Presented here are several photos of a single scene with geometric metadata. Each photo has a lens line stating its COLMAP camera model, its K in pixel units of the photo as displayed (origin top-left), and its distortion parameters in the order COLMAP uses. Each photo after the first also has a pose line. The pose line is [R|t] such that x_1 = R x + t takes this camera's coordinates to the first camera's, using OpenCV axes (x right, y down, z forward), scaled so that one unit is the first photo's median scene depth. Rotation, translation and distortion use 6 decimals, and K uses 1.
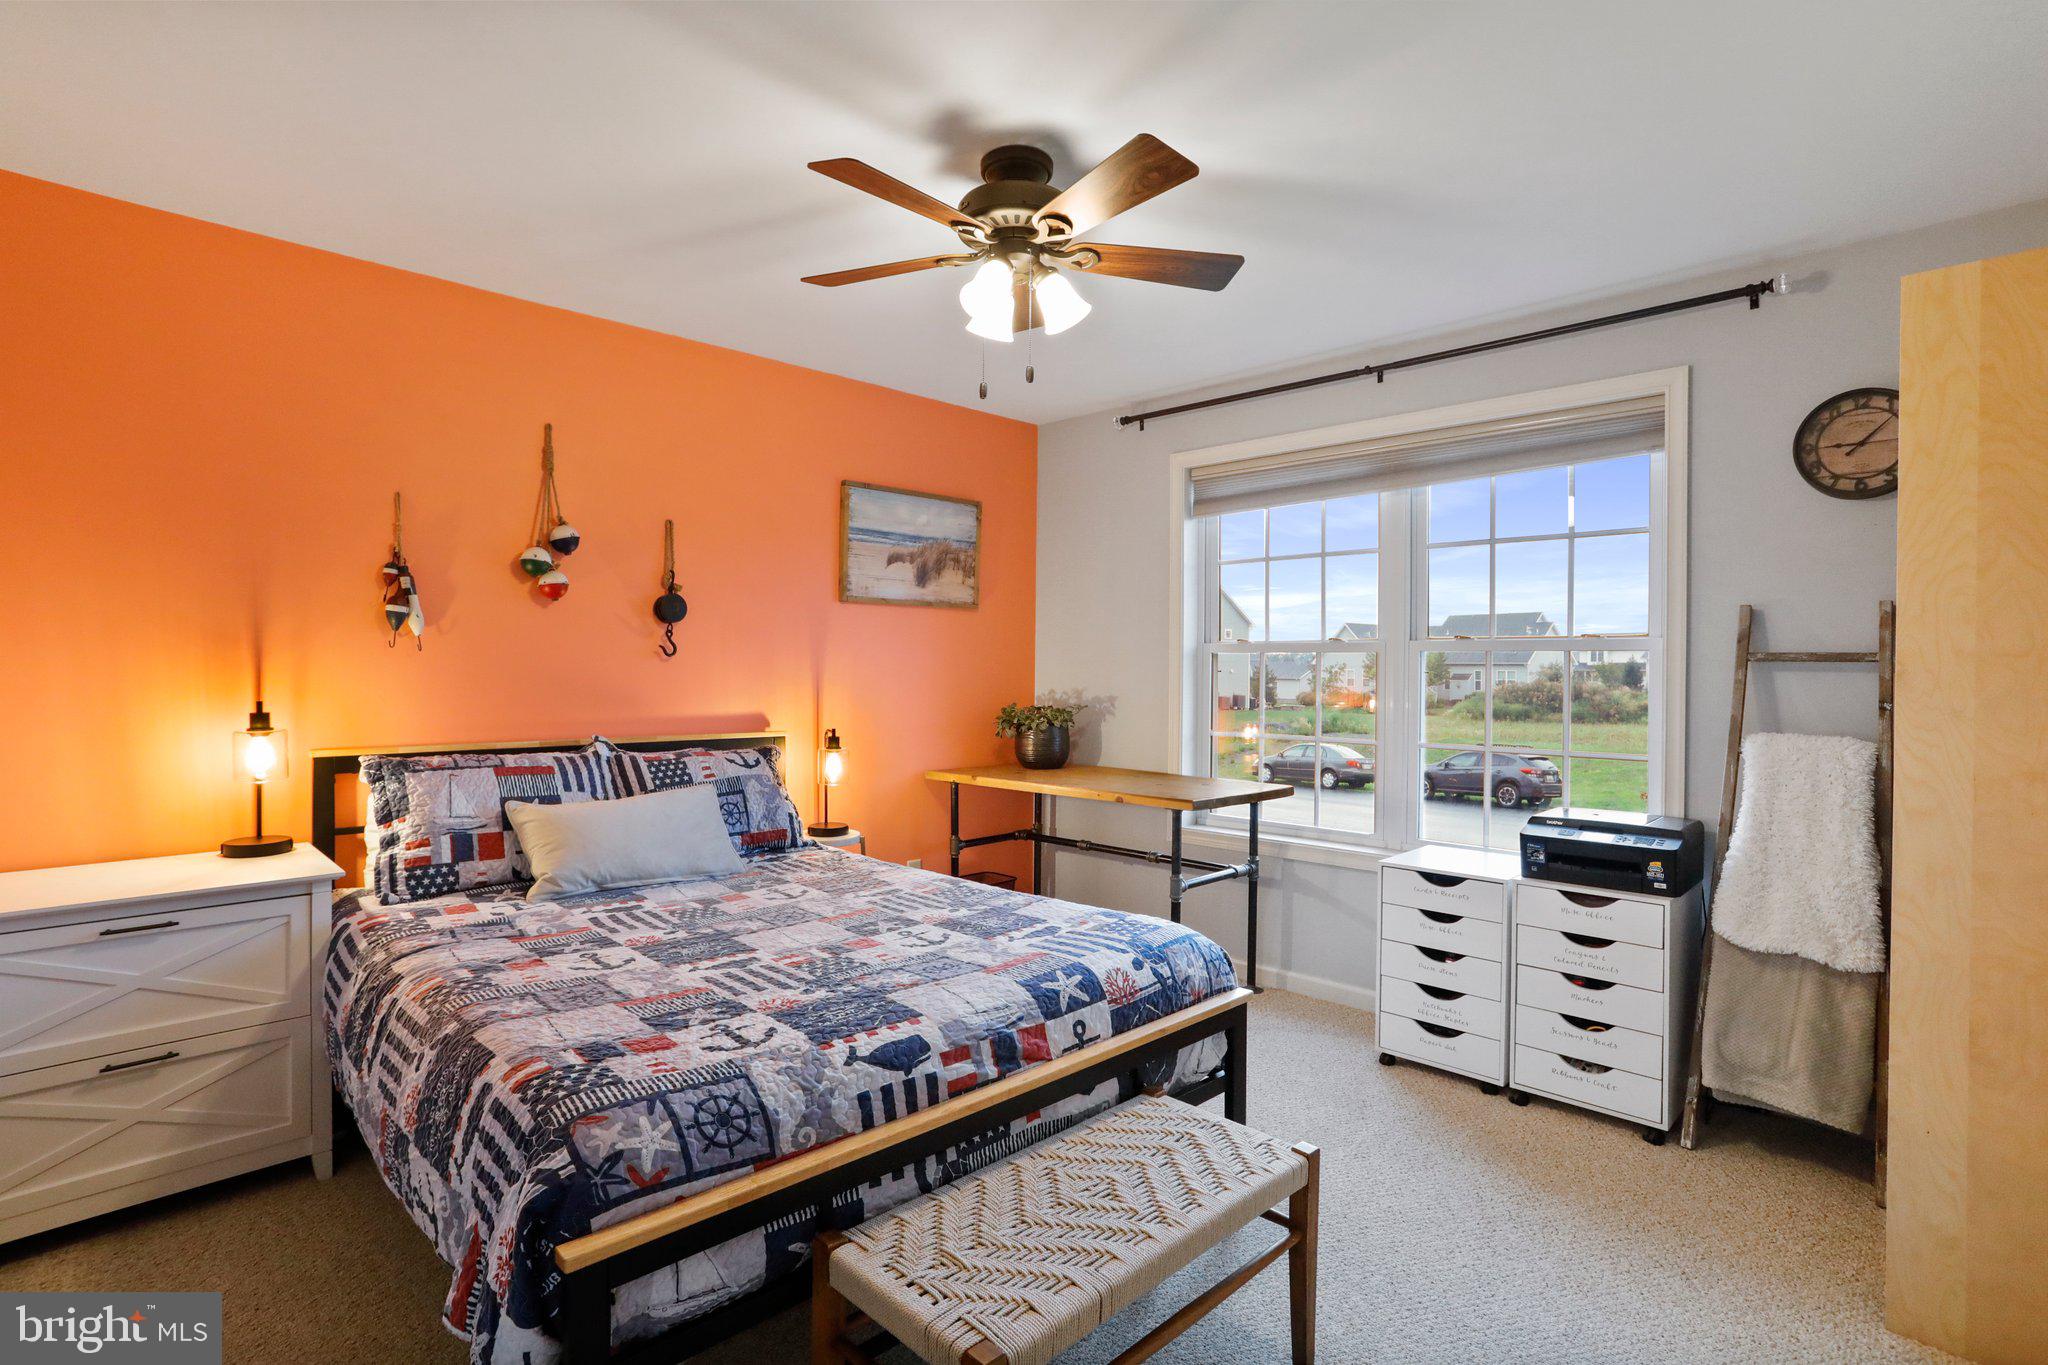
lens RADIAL K [[998.2, 0, 1021.1], [0, 998.2, 670.6], [0, 0, 1]] dist [-0.064361, 0.034806]
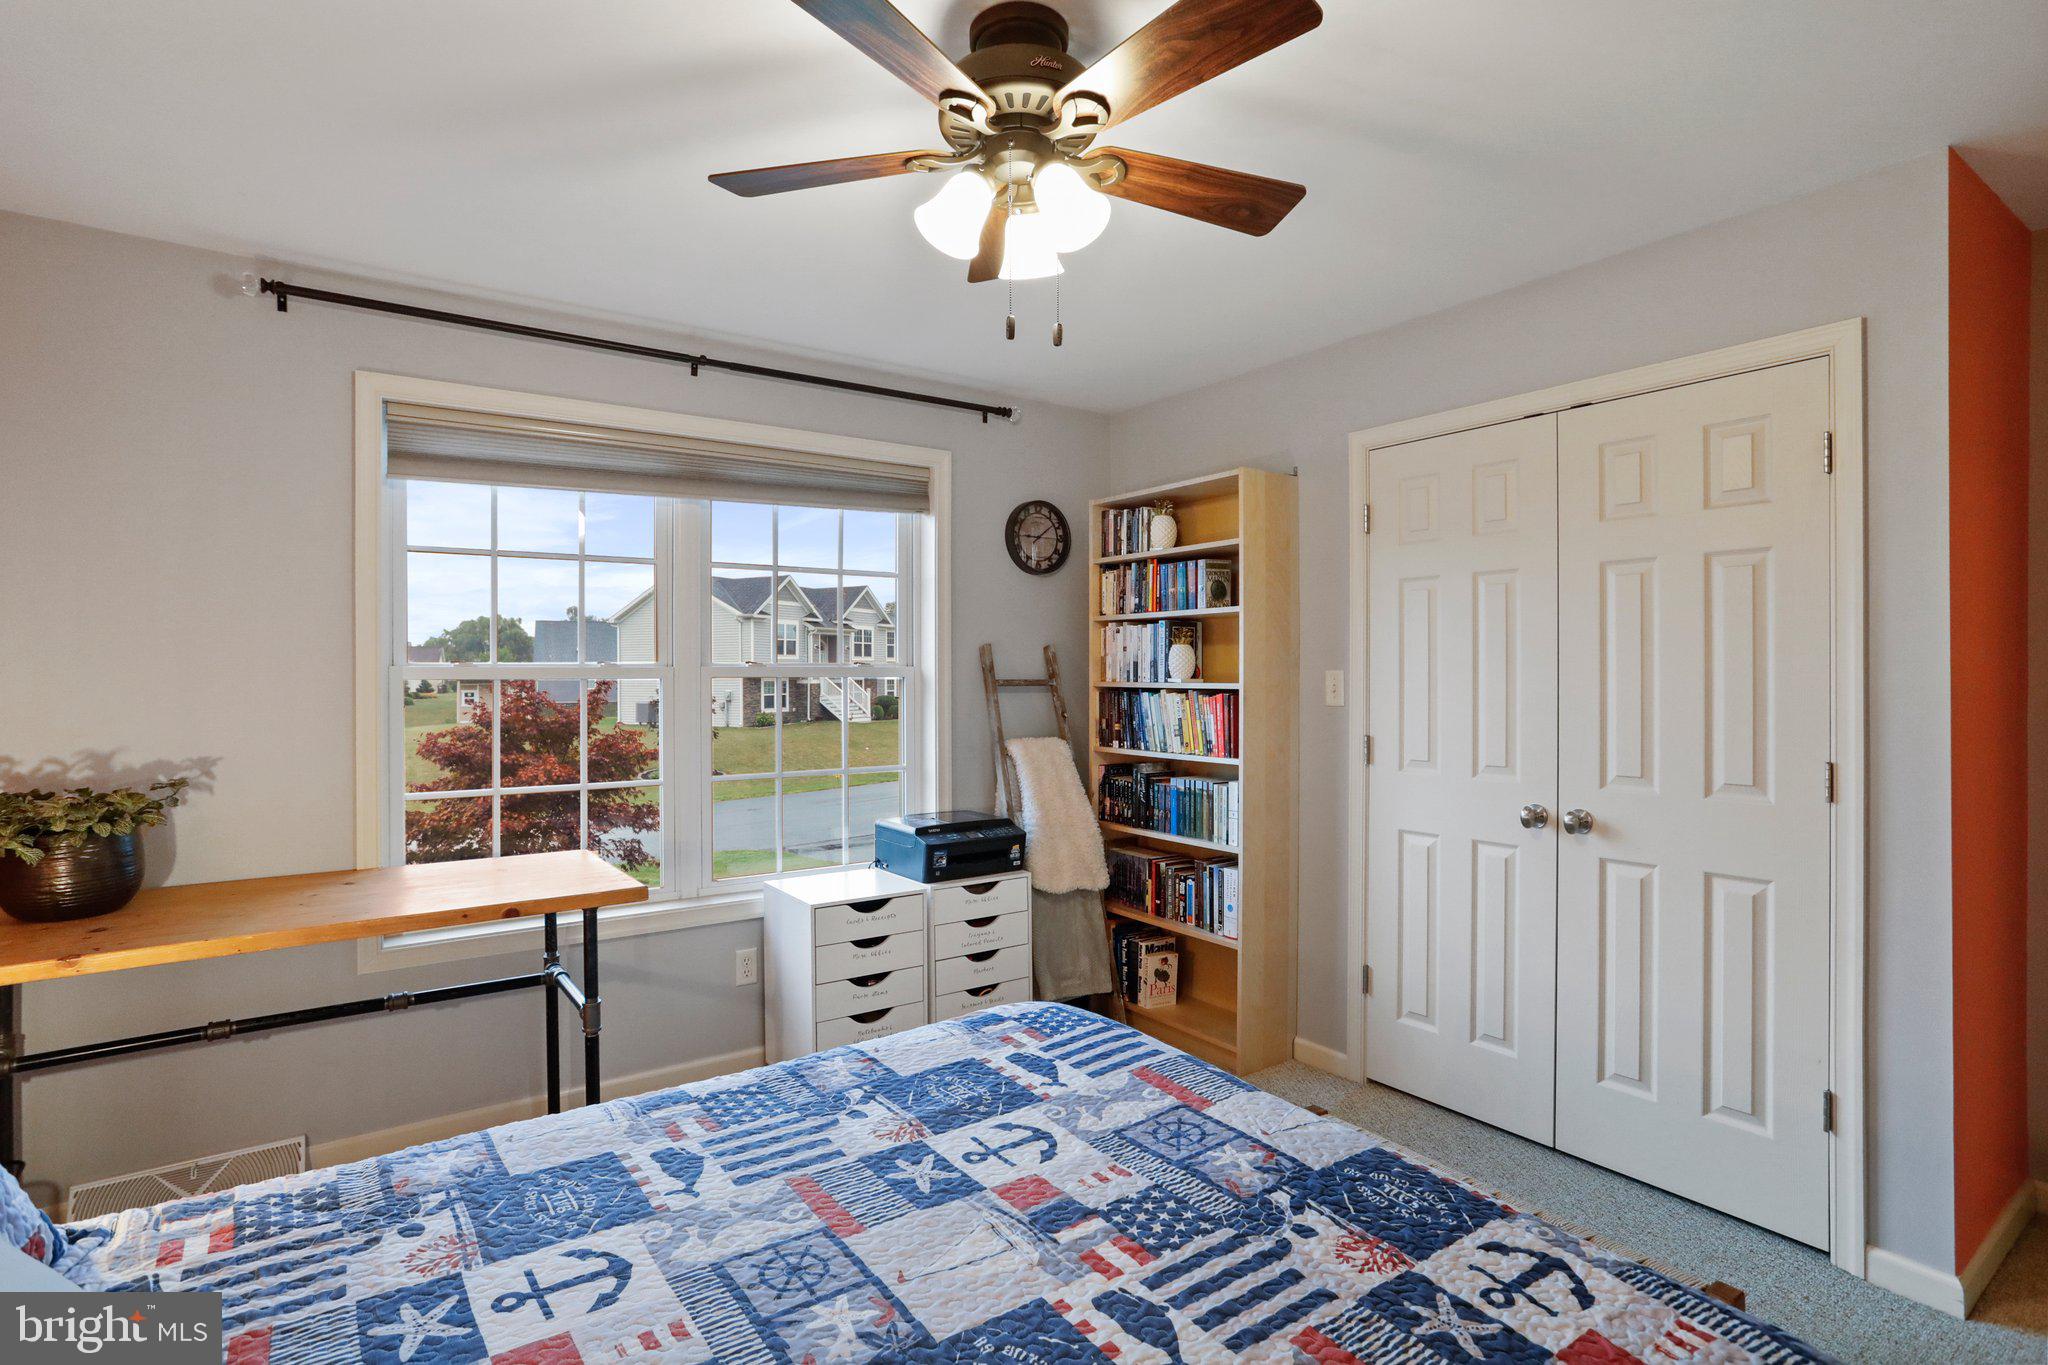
lens RADIAL K [[998.2, 0, 1021.1], [0, 998.2, 670.6], [0, 0, 1]] dist [-0.064361, 0.034806]
pose [[0.173565, -0.004732, 0.984811, -0.593074], [0.008766, 0.999956, 0.003260, -0.034444], [-0.984783, 0.008067, 0.173598, 0.714238]]
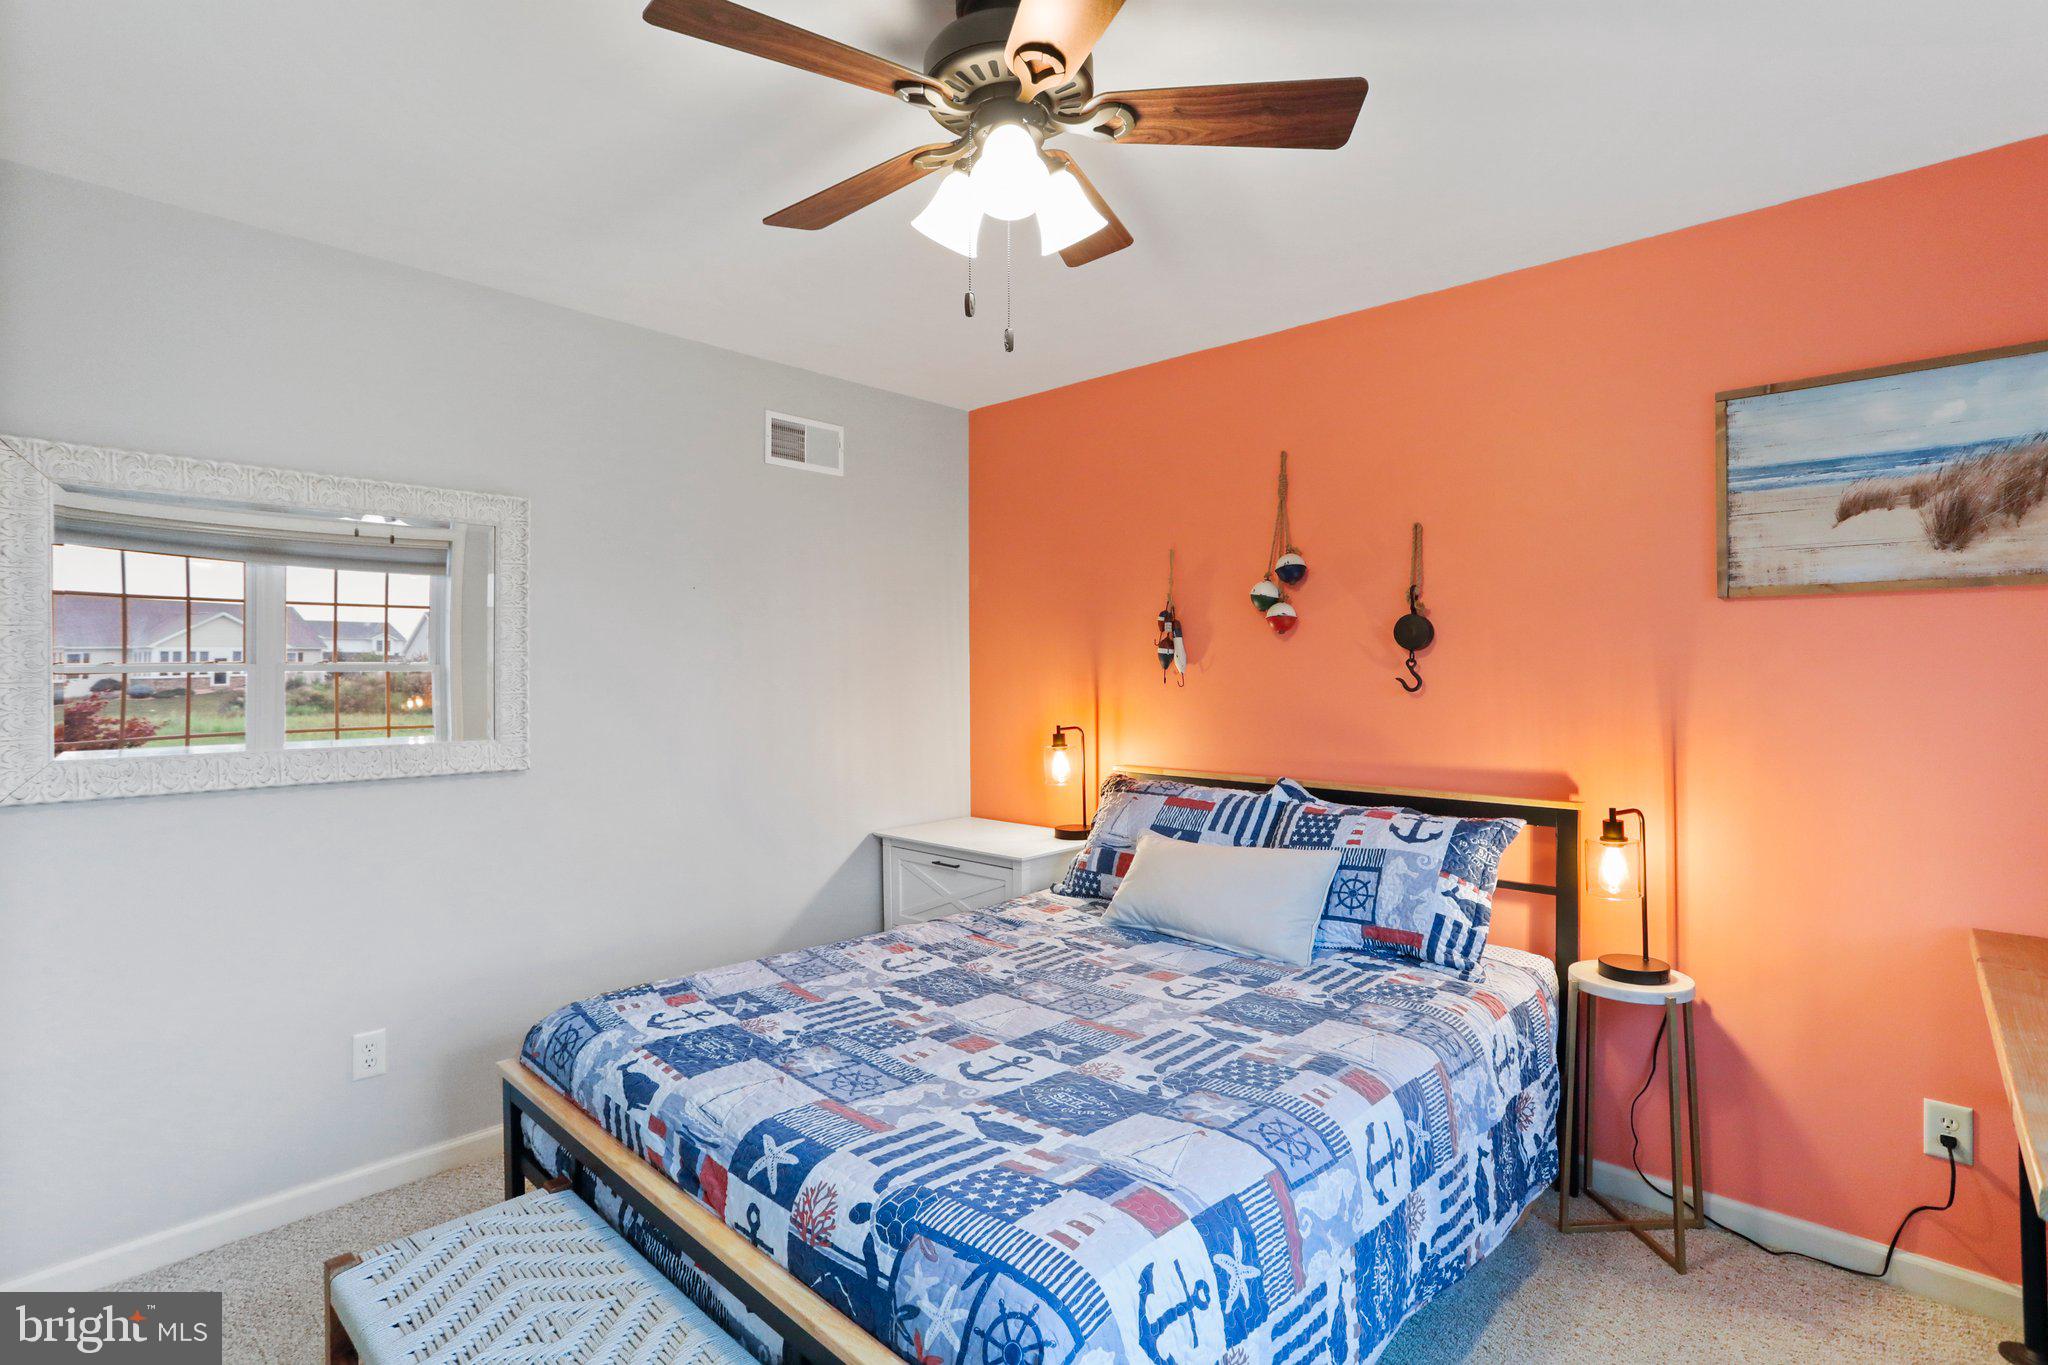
lens RADIAL K [[998.2, 0, 1021.1], [0, 998.2, 670.6], [0, 0, 1]] dist [-0.064361, 0.034806]
pose [[0.031486, -0.009307, -0.999461, 0.550913], [-0.002099, 0.999954, -0.009378, -0.028715], [0.999502, 0.002393, 0.031465, 0.806461]]
